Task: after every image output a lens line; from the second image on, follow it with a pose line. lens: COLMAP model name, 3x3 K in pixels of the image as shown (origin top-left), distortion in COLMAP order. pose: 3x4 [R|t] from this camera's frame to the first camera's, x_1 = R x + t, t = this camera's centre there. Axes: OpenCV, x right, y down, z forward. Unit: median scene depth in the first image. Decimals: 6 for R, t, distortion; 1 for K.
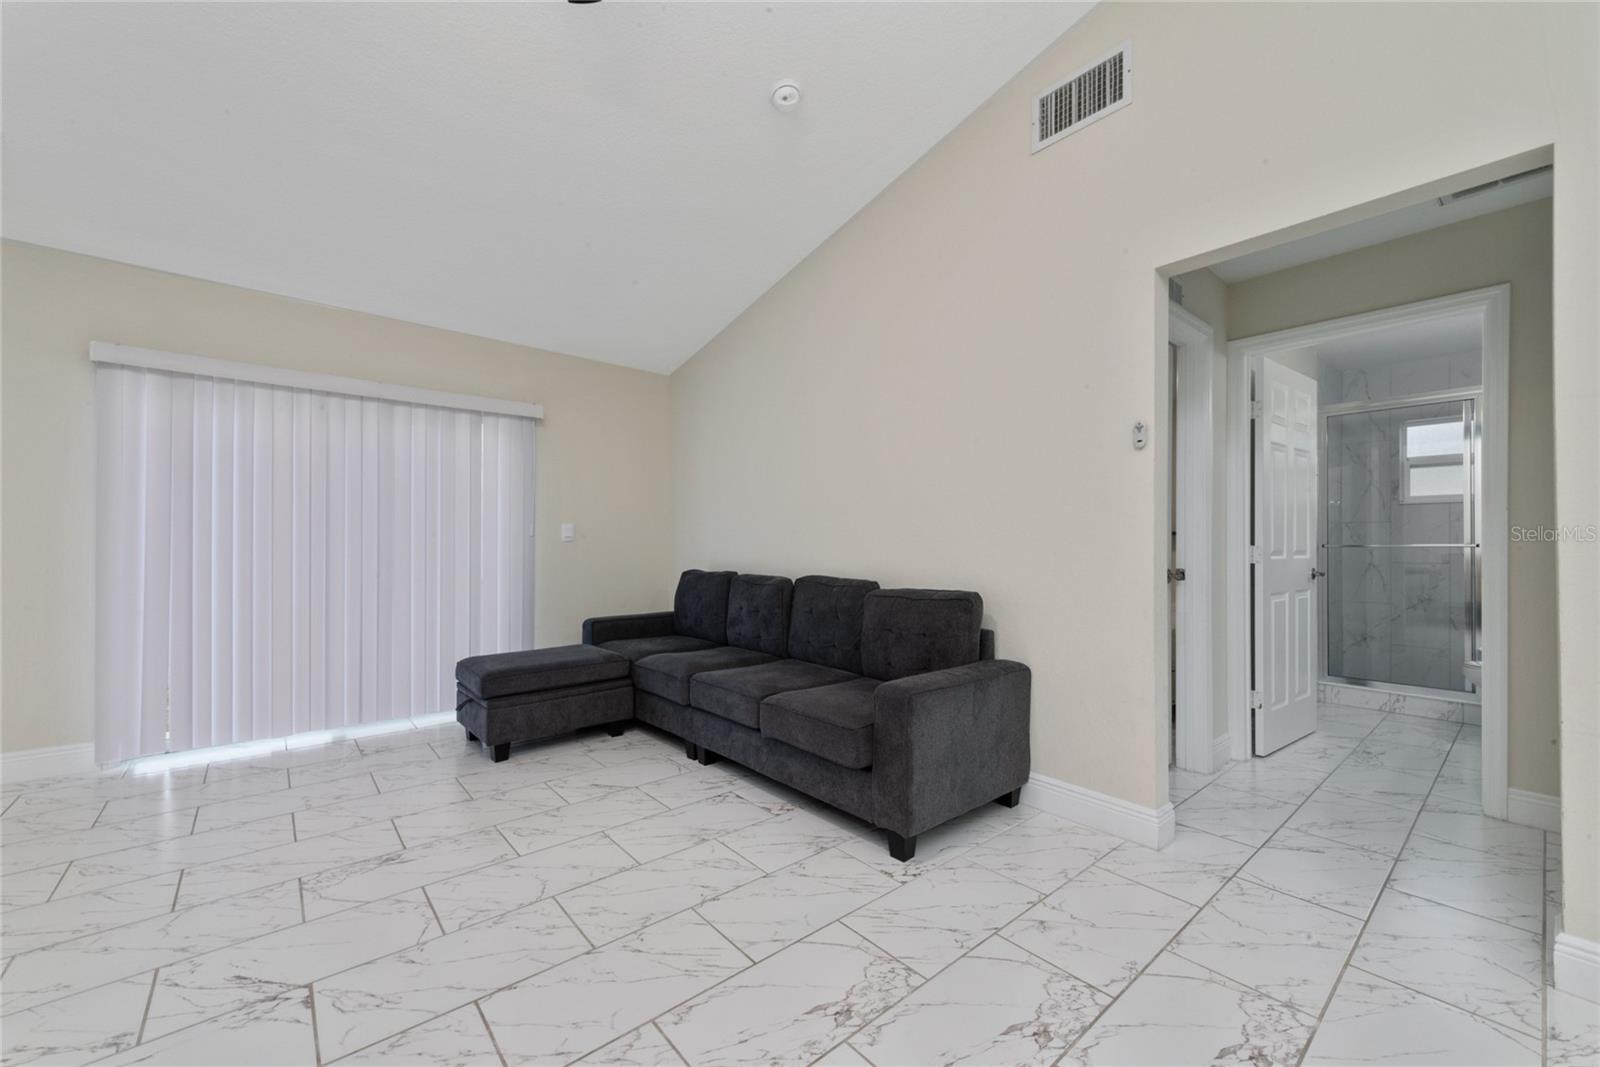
lens RADIAL K [[631.5, 0, 811.8], [0, 631.5, 538.3], [0, 0, 1]] dist [0.012638, -0.002820]
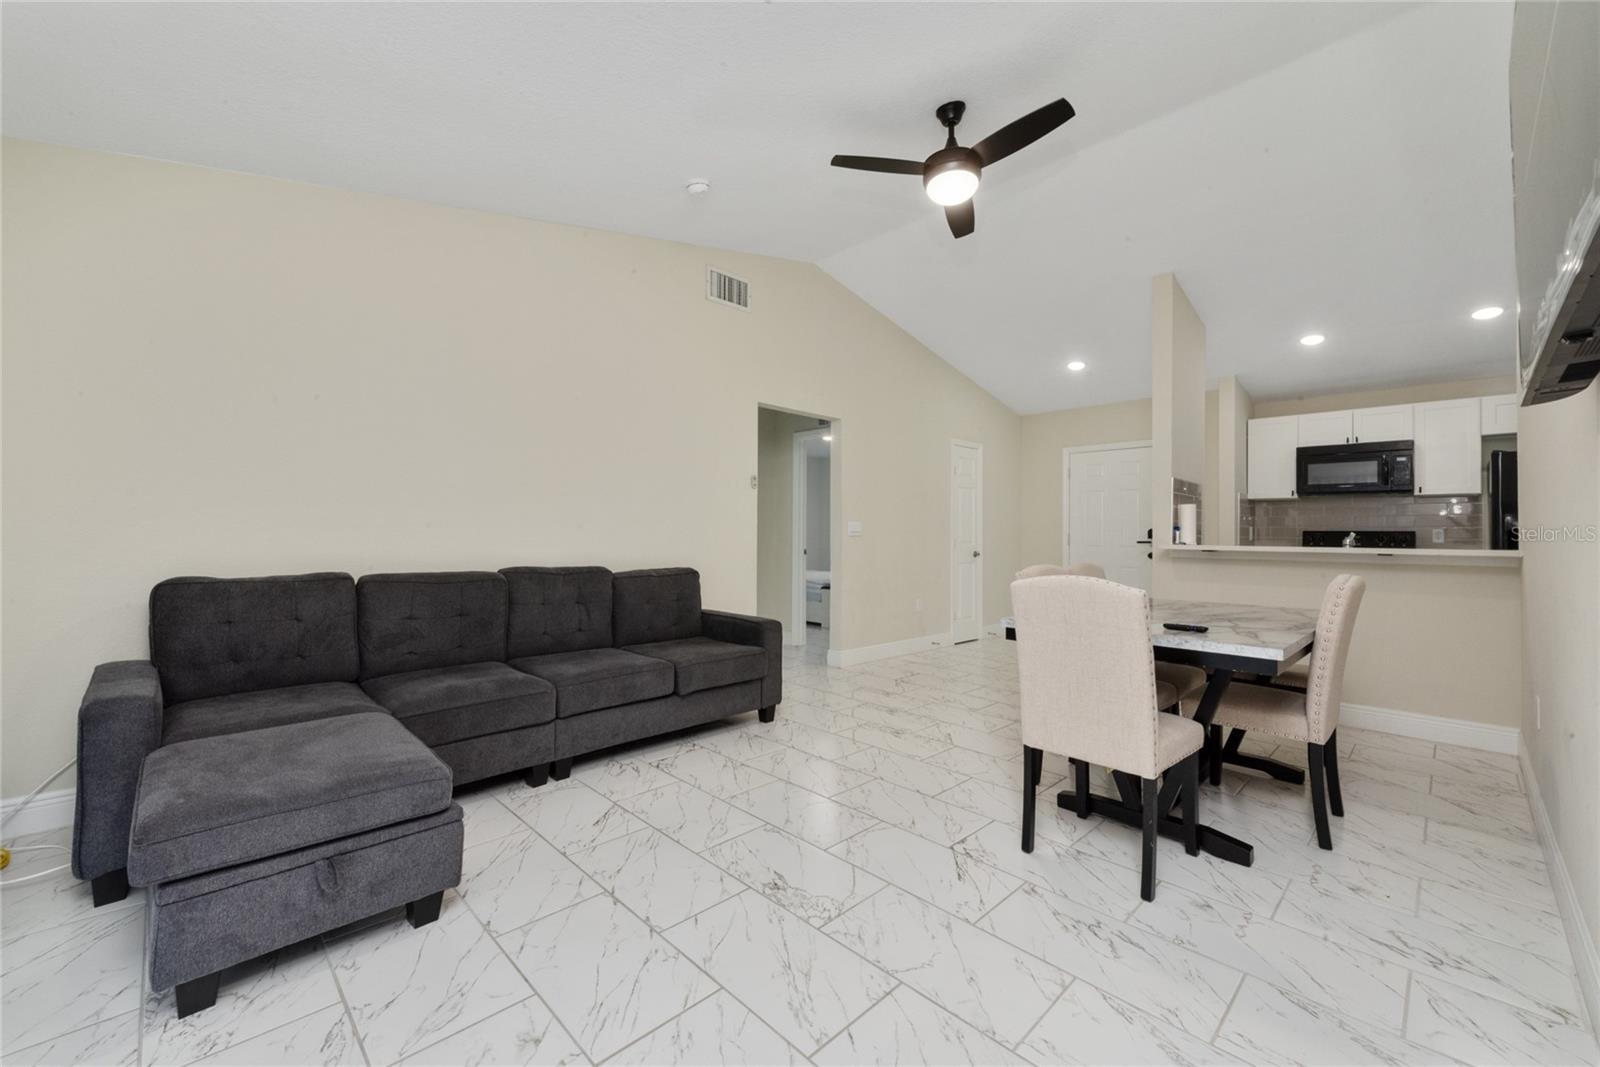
lens RADIAL K [[631.5, 0, 808.7], [0, 631.5, 527.3], [0, 0, 1]] dist [0.012638, -0.002820]
pose [[-0.072498, 0.014090, 0.997269, -1.376795], [-0.022410, 0.999625, -0.015753, 0.005247], [-0.997117, -0.023491, -0.072155, 0.899764]]
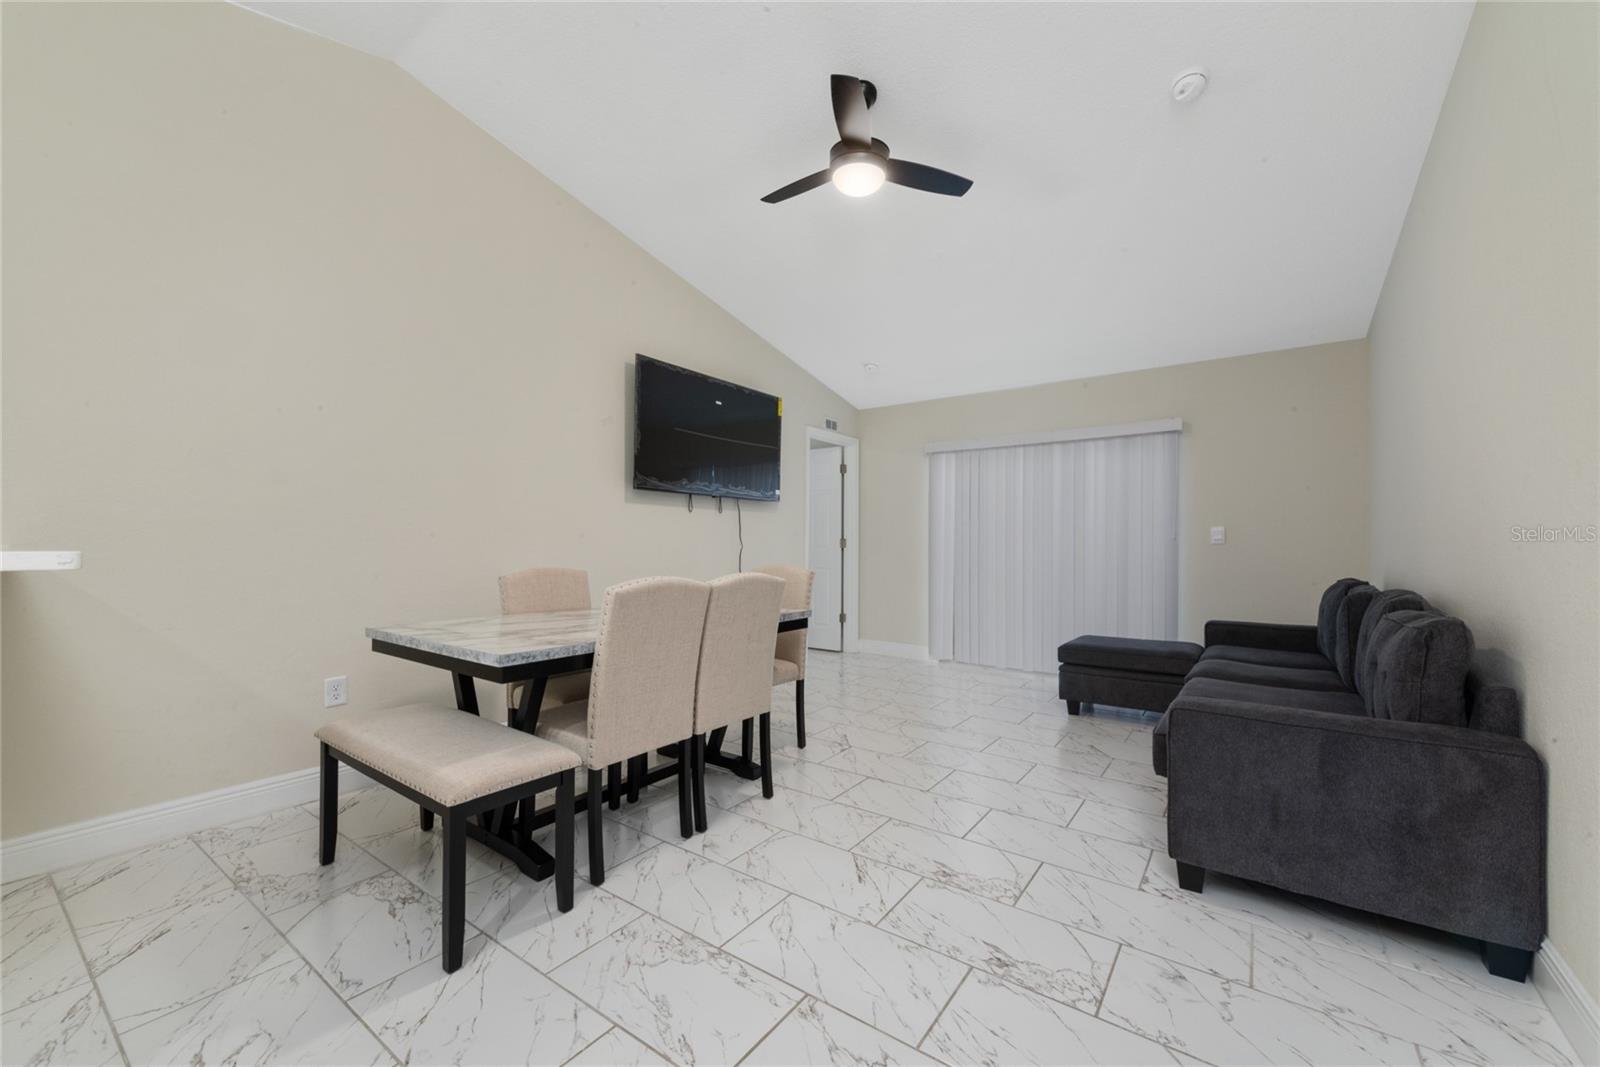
lens RADIAL K [[631.5, 0, 801.3], [0, 631.5, 540.4], [0, 0, 1]] dist [0.012638, -0.002820]
pose [[0.233075, -0.004454, -0.972448, 0.803197], [0.004199, 0.999985, -0.003574, -0.000310], [0.972450, -0.003250, 0.233091, 0.207003]]
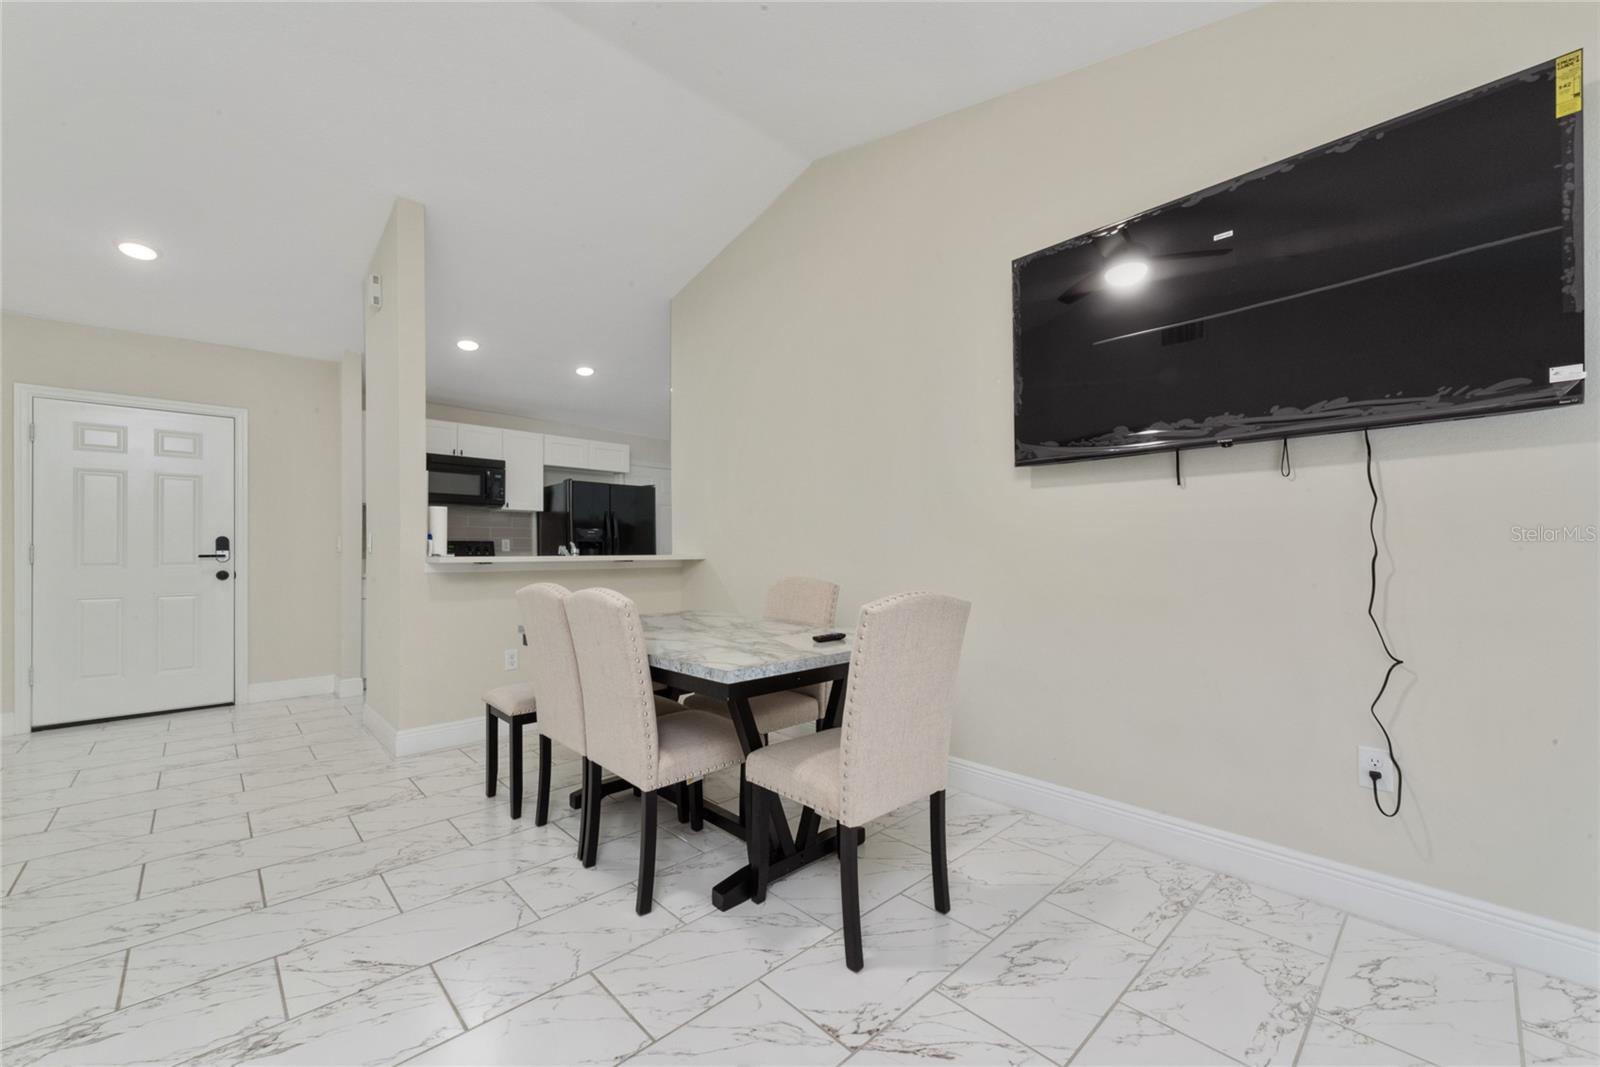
lens RADIAL K [[631.5, 0, 804.6], [0, 631.5, 543.5], [0, 0, 1]] dist [0.012638, -0.002820]
pose [[-0.998866, 0.005527, -0.047280, -0.427528], [0.006616, 0.999716, -0.022908, 0.011139], [0.047140, -0.023194, -0.998619, 1.184458]]
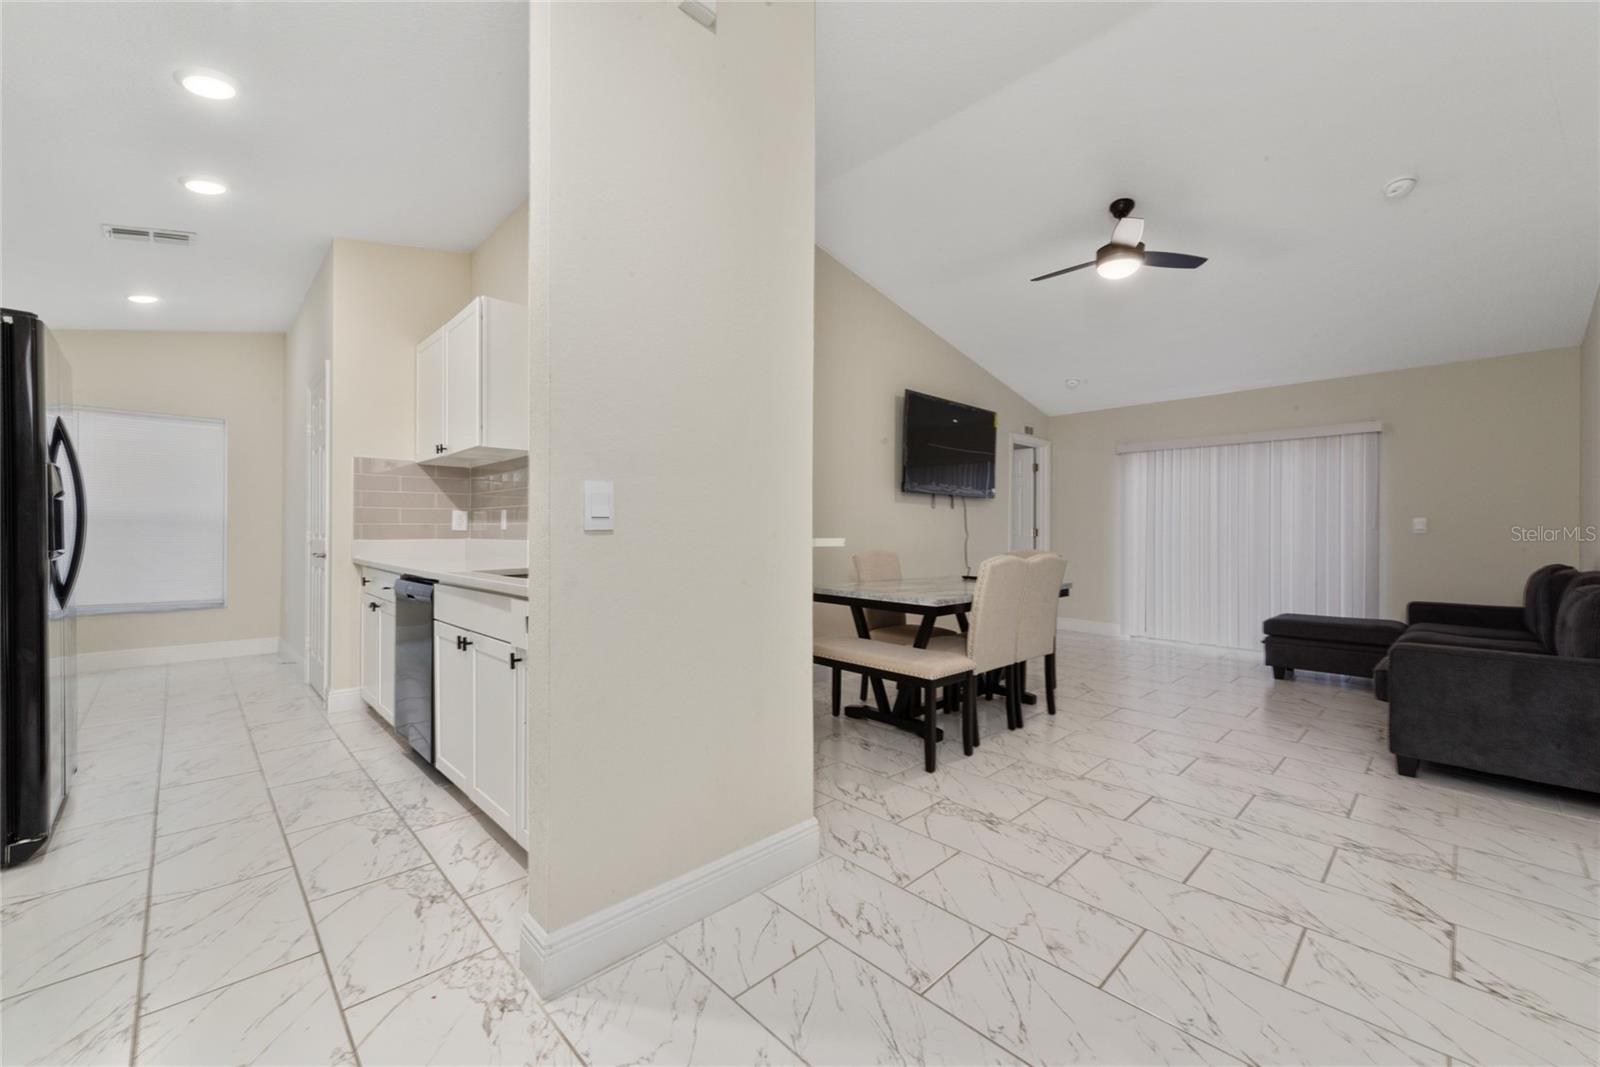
lens RADIAL K [[631.5, 0, 799.8], [0, 631.5, 529.4], [0, 0, 1]] dist [0.012638, -0.002820]
pose [[0.053463, -0.003312, -0.998564, 1.232888], [0.004779, 0.999984, -0.003061, -0.008207], [0.998558, -0.004608, 0.053478, -0.288473]]
